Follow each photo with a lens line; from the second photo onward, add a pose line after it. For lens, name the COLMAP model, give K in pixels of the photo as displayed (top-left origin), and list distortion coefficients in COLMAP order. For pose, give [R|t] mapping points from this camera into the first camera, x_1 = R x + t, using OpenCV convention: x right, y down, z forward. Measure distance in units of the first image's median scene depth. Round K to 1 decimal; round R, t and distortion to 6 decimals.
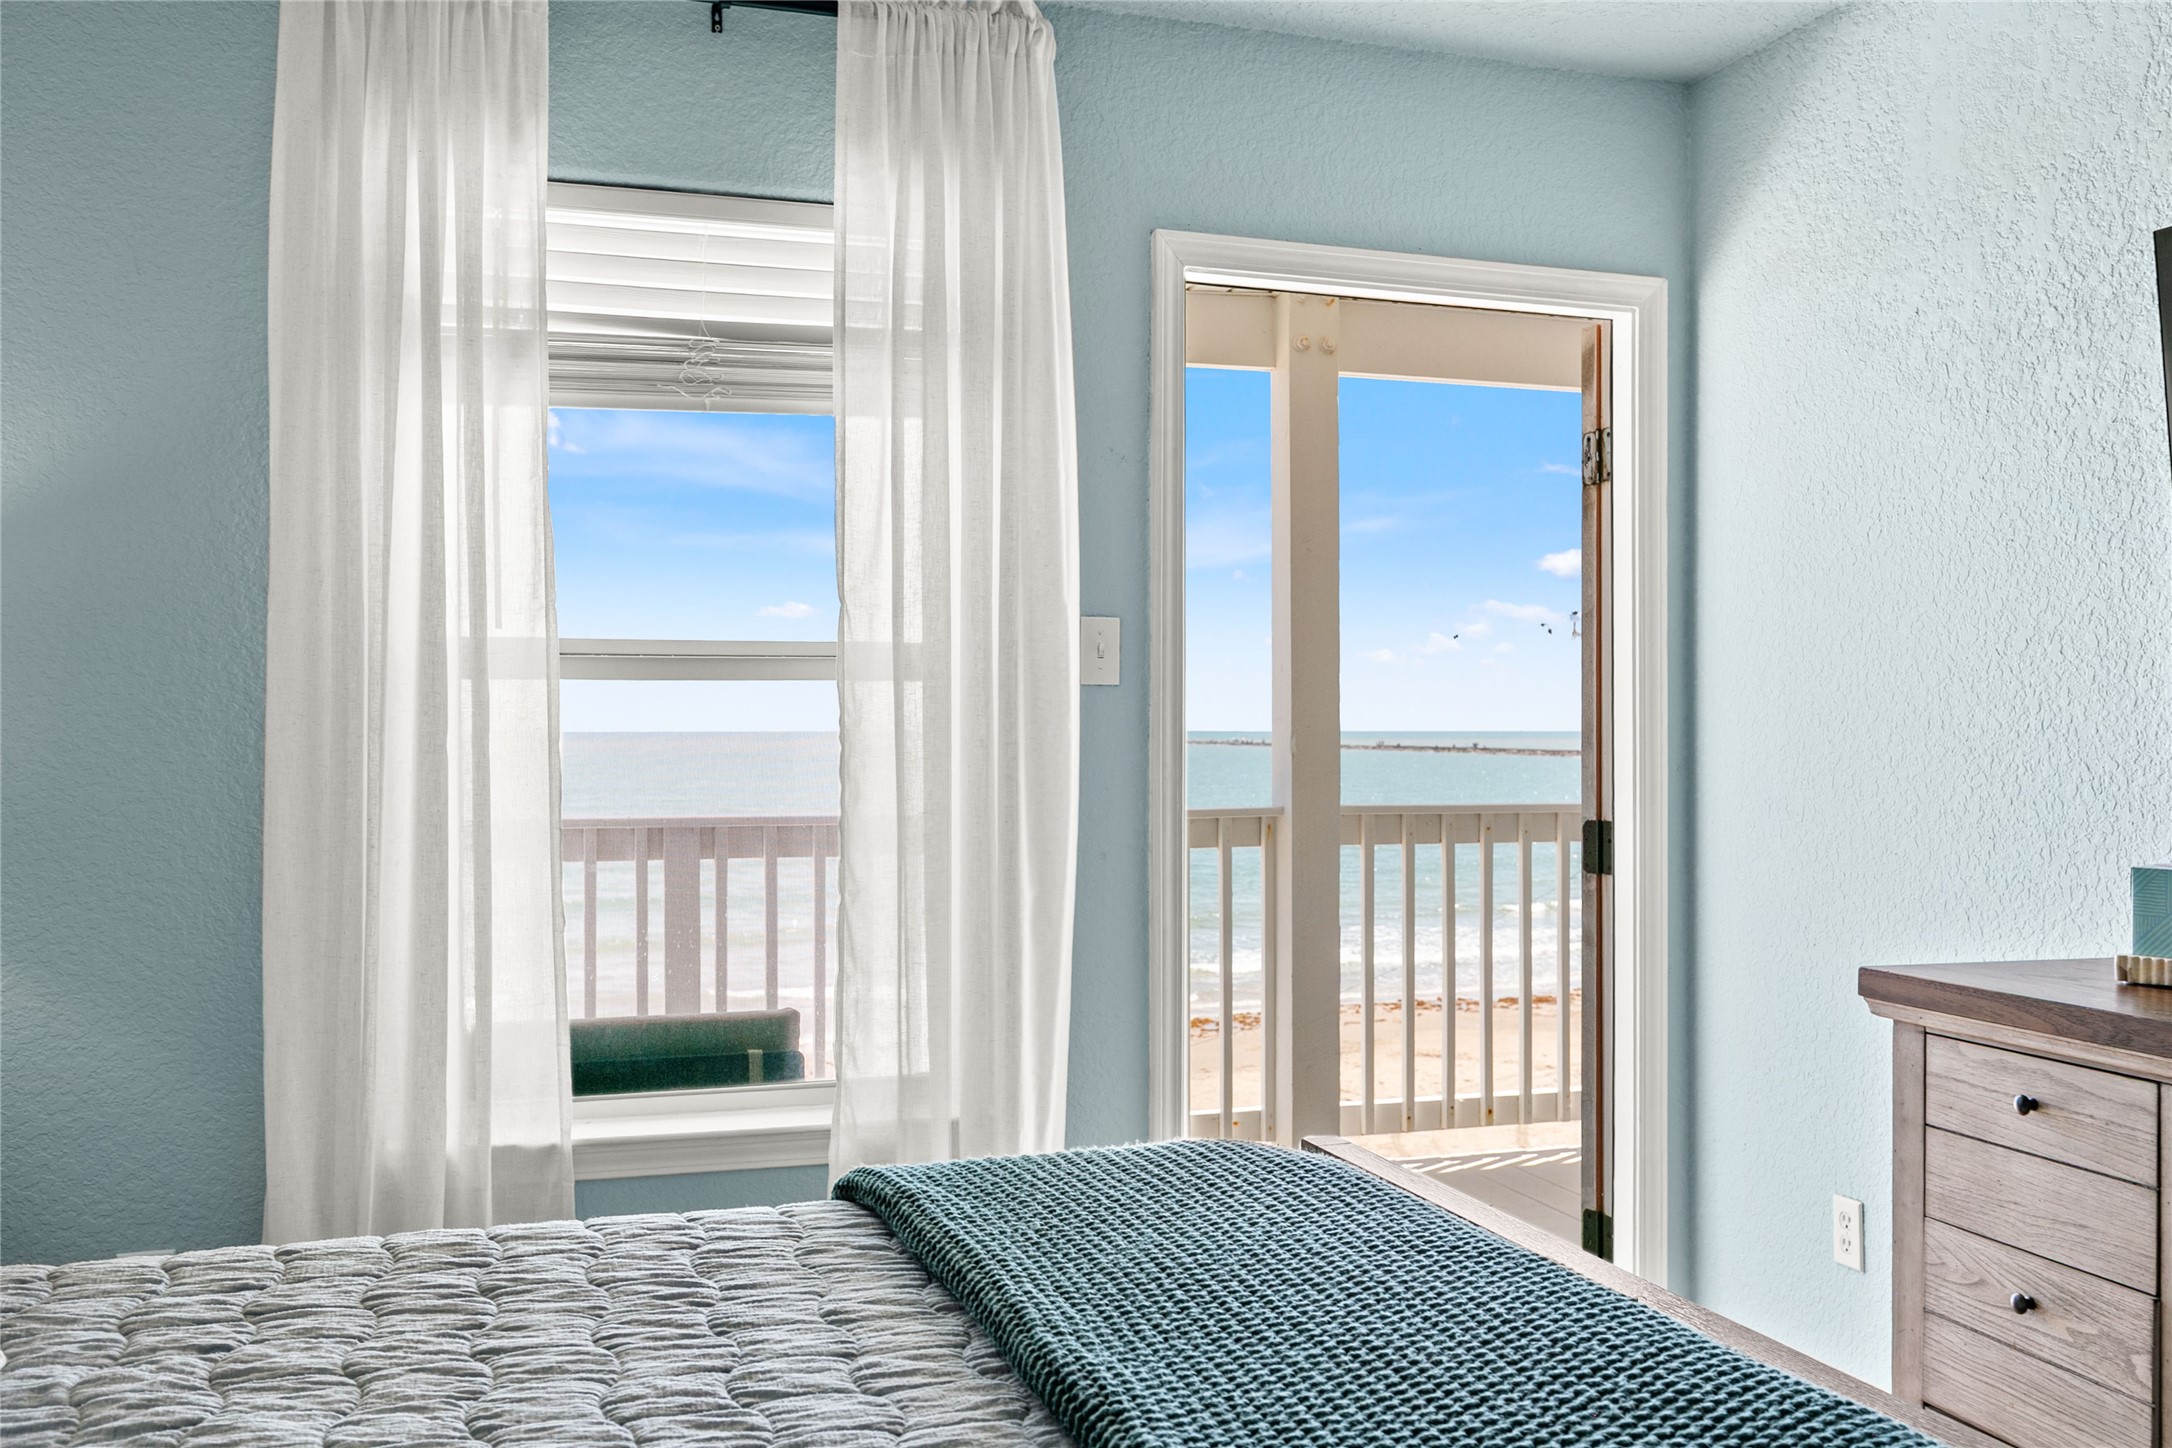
lens RADIAL K [[1947.4, 0, 1097.5], [0, 1947.4, 712.4], [0, 0, 1]] dist [0.002705, 0.000583]
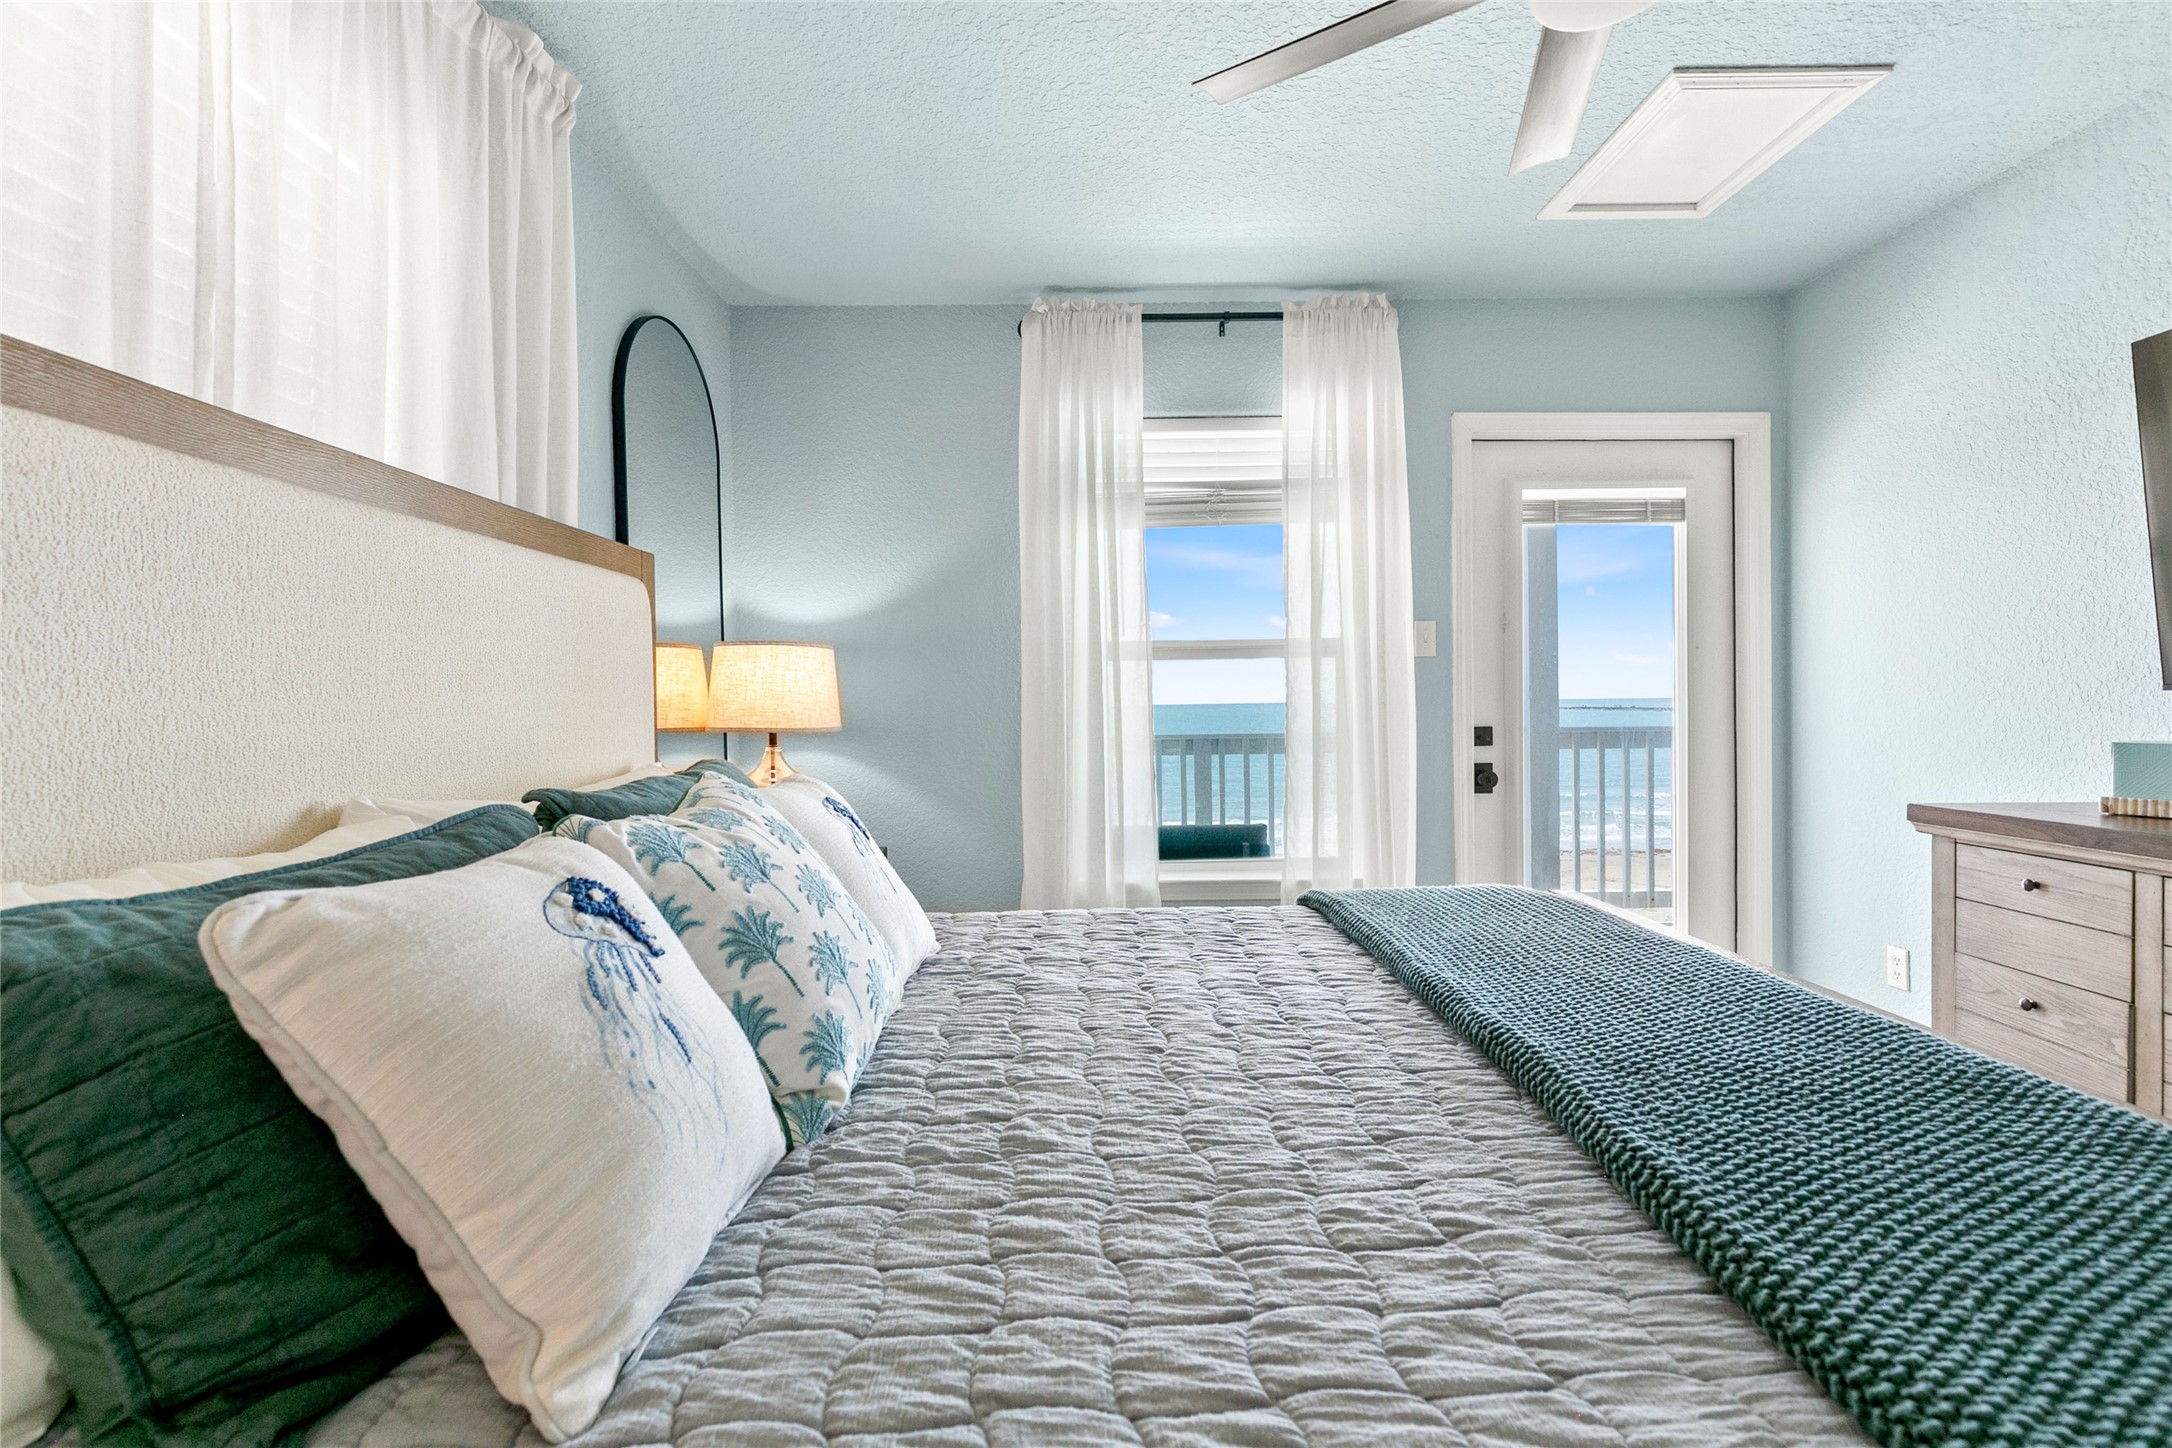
lens RADIAL K [[995.8, 0, 1090.4], [0, 995.8, 715.5], [0, 0, 1]] dist [0.008372, -0.002263]
pose [[0.953133, -0.009842, -0.302393, -0.020986], [0.016205, 0.999697, 0.018541, 0.025135], [0.302119, -0.022572, 0.953003, -0.038463]]
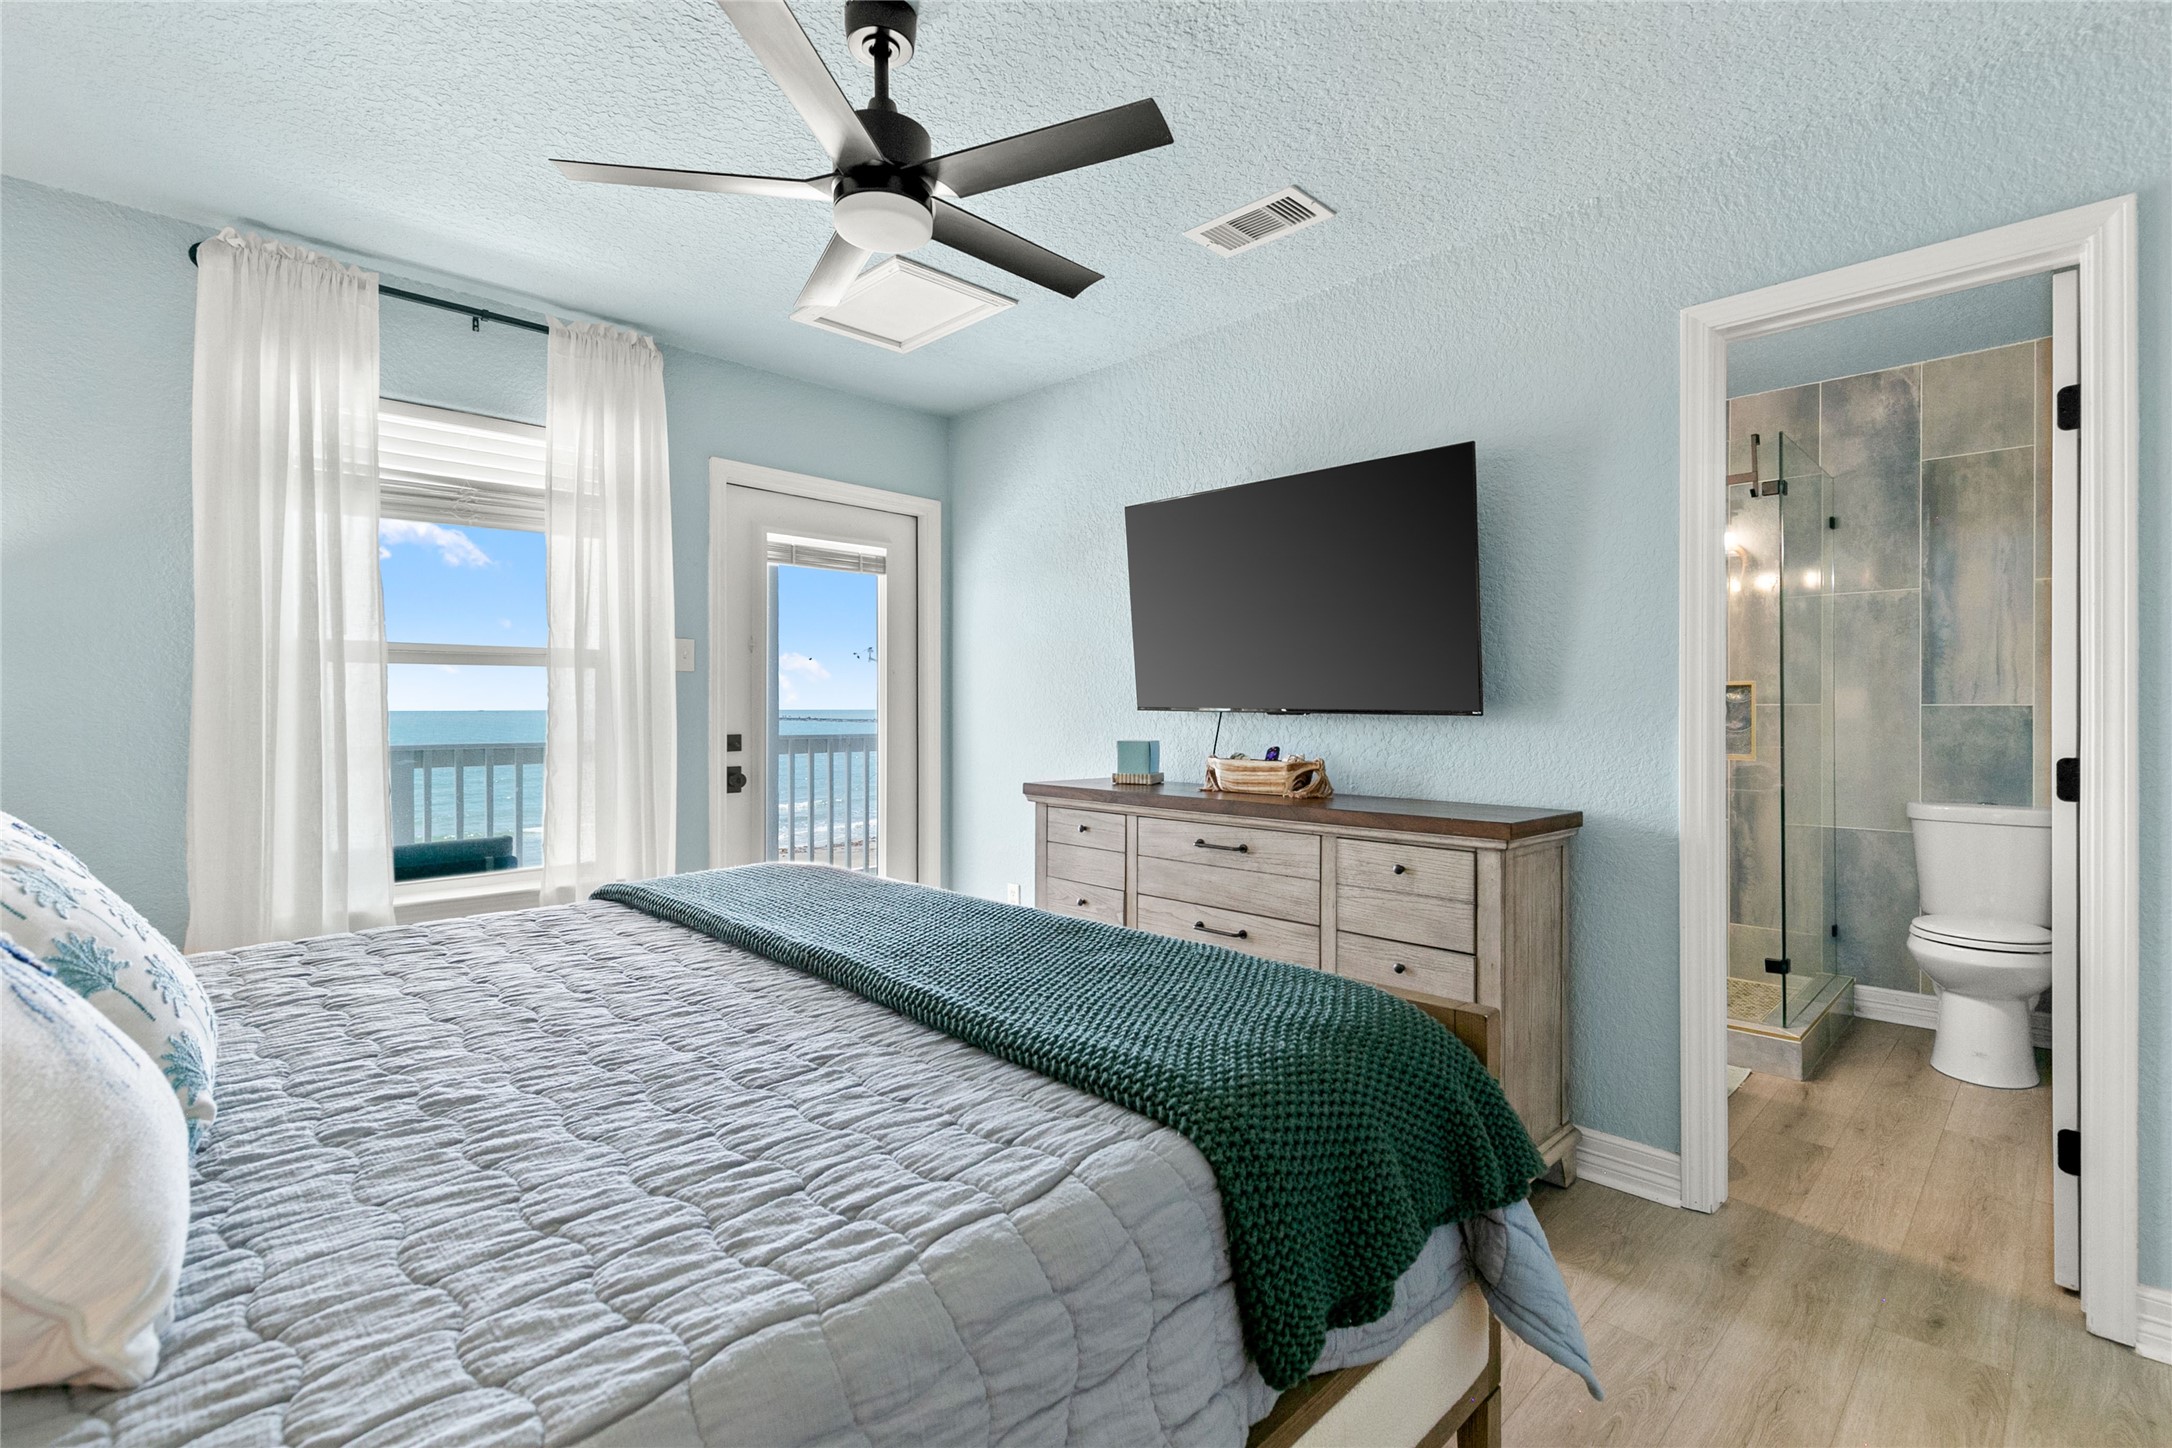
lens RADIAL K [[995.8, 0, 1090.0], [0, 995.8, 714.0], [0, 0, 1]] dist [0.008372, -0.002263]
pose [[0.893436, -0.002952, 0.449180, -0.115872], [-0.002836, 0.999921, 0.012214, 0.022077], [-0.449181, -0.012187, 0.893358, -0.204098]]
